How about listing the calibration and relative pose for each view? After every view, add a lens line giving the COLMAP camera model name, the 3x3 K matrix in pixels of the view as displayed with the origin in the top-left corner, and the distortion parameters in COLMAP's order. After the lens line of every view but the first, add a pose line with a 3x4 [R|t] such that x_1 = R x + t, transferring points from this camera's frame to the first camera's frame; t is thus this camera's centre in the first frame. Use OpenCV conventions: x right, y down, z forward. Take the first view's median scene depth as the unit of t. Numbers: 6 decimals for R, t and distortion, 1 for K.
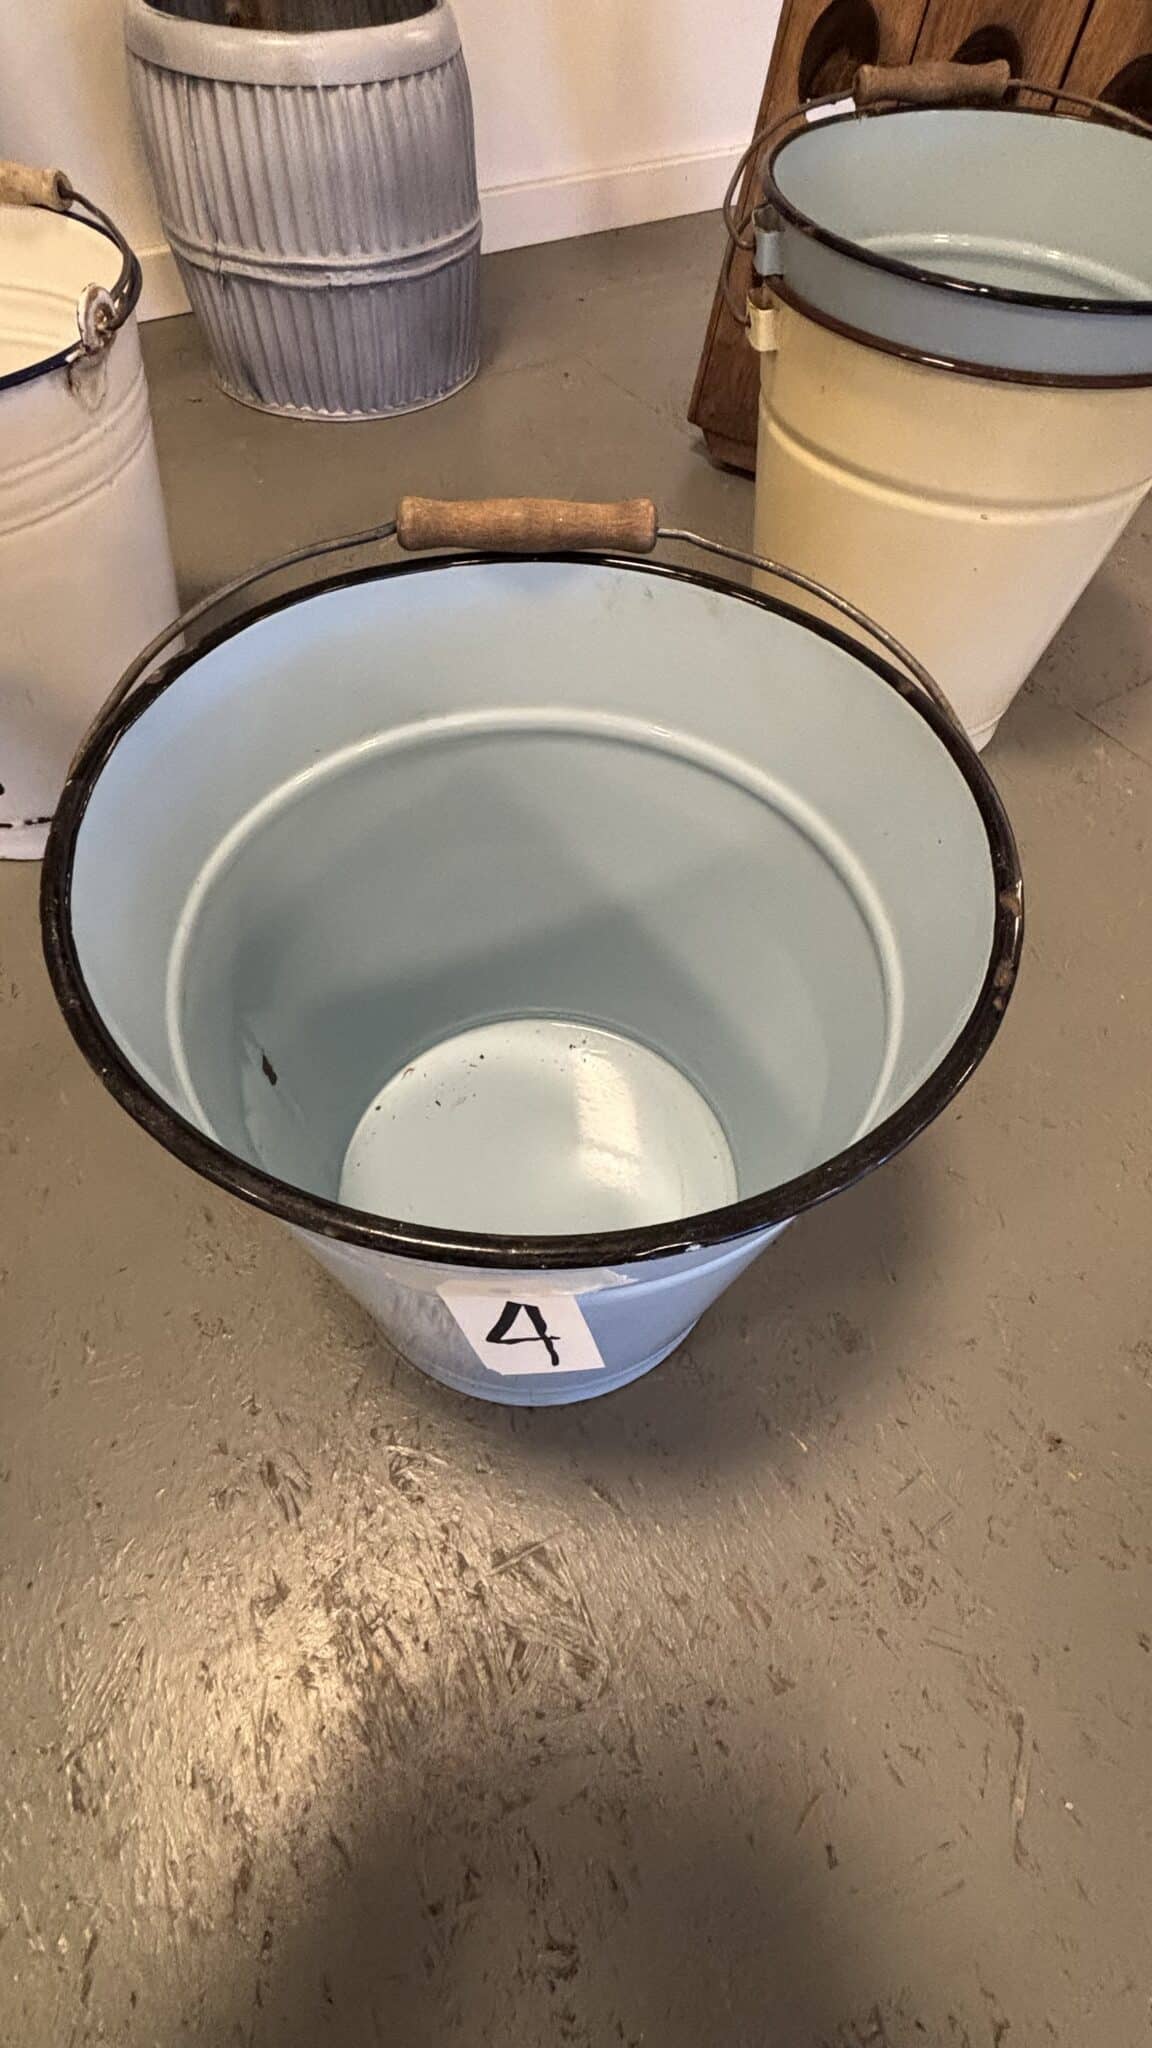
lens RADIAL K [[1002.0, 0, 590.2], [0, 1002.0, 1021.4], [0, 0, 1]] dist [-0.008194, 0.001699]
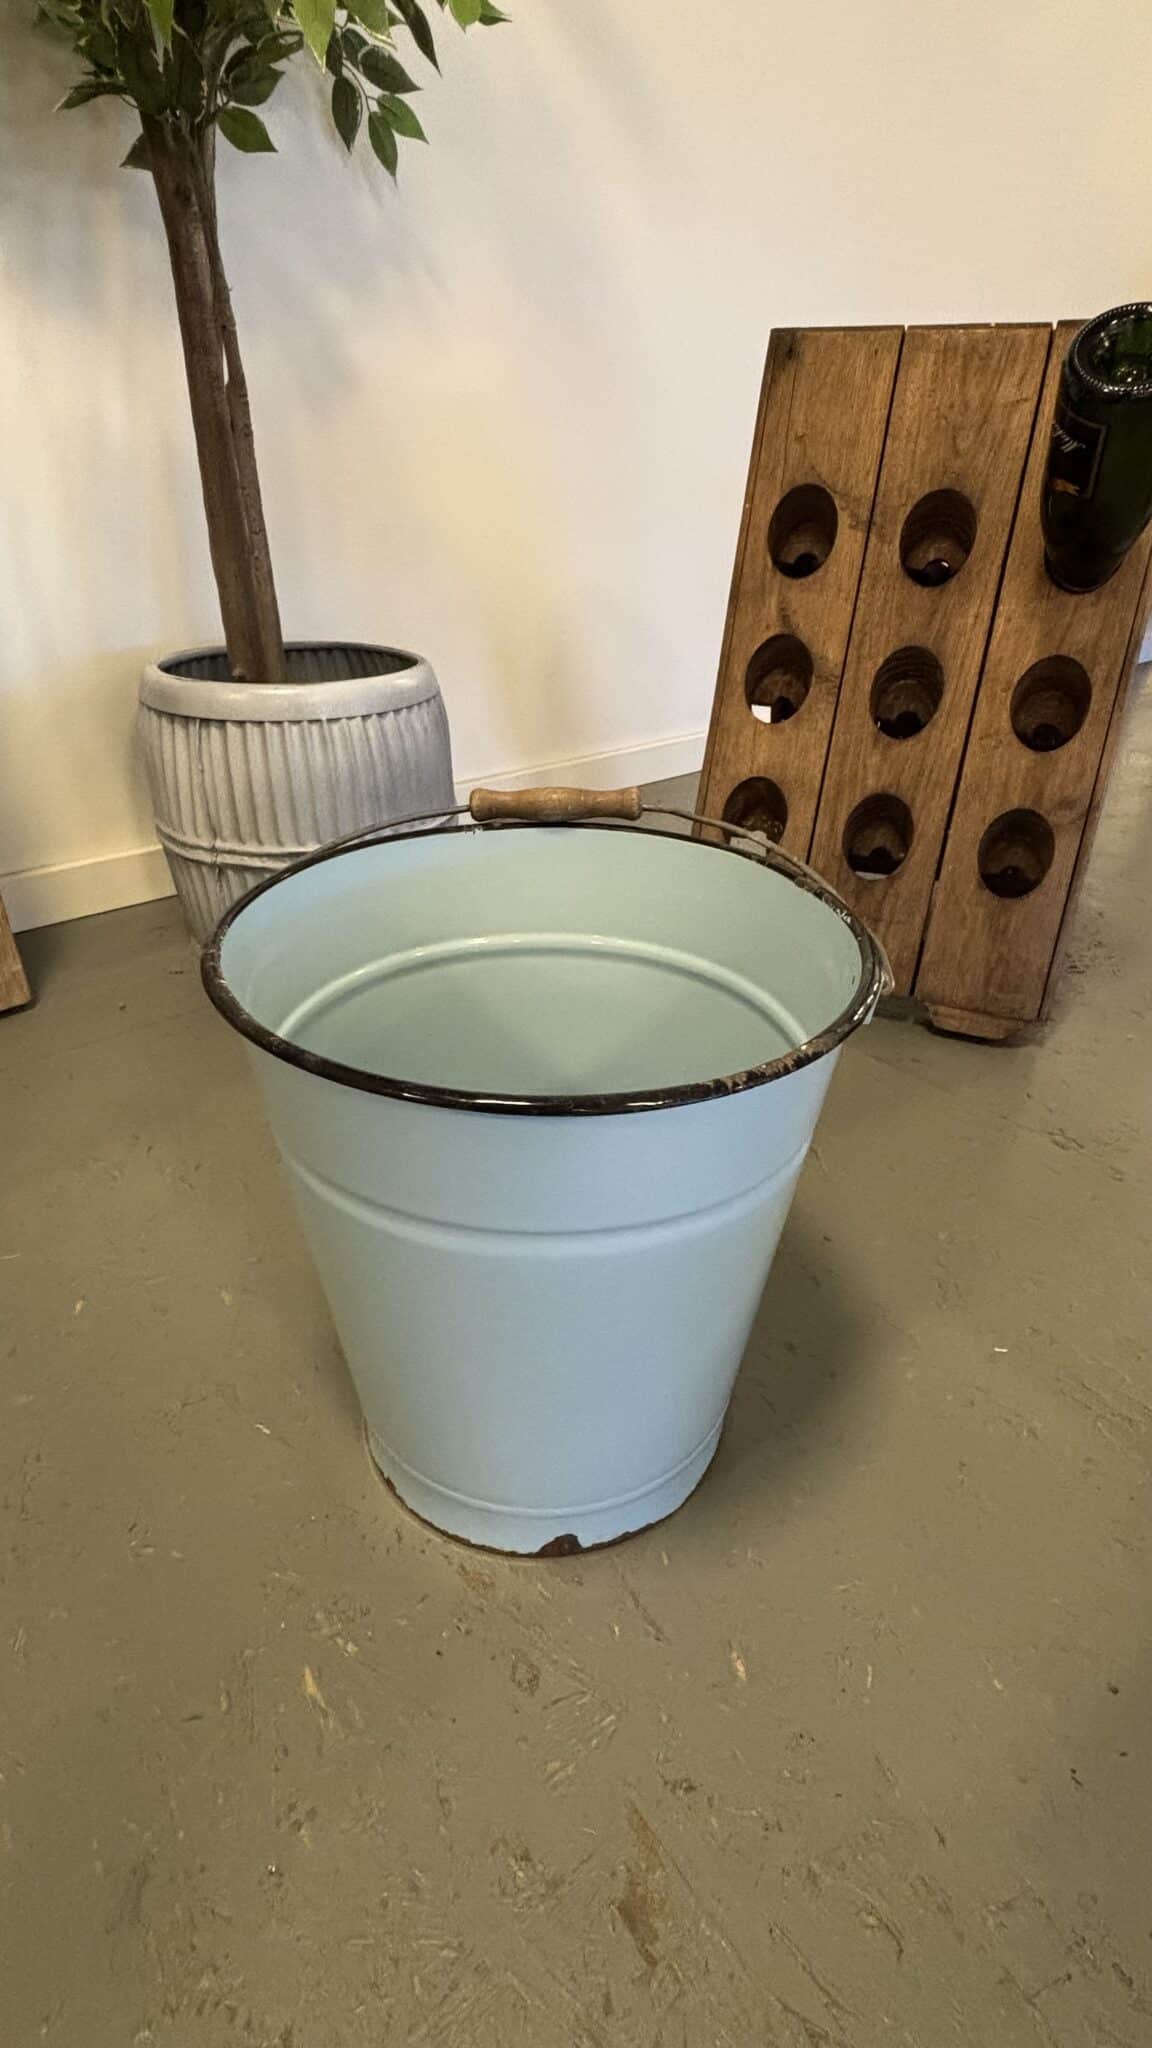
lens RADIAL K [[1002.0, 0, 582.9], [0, 1002.0, 1018.6], [0, 0, 1]] dist [-0.008194, 0.001699]
pose [[0.990854, -0.087512, 0.102712, -0.120677], [0.124079, 0.890050, -0.438652, -0.111410], [-0.053031, 0.447384, 0.892768, 0.130728]]
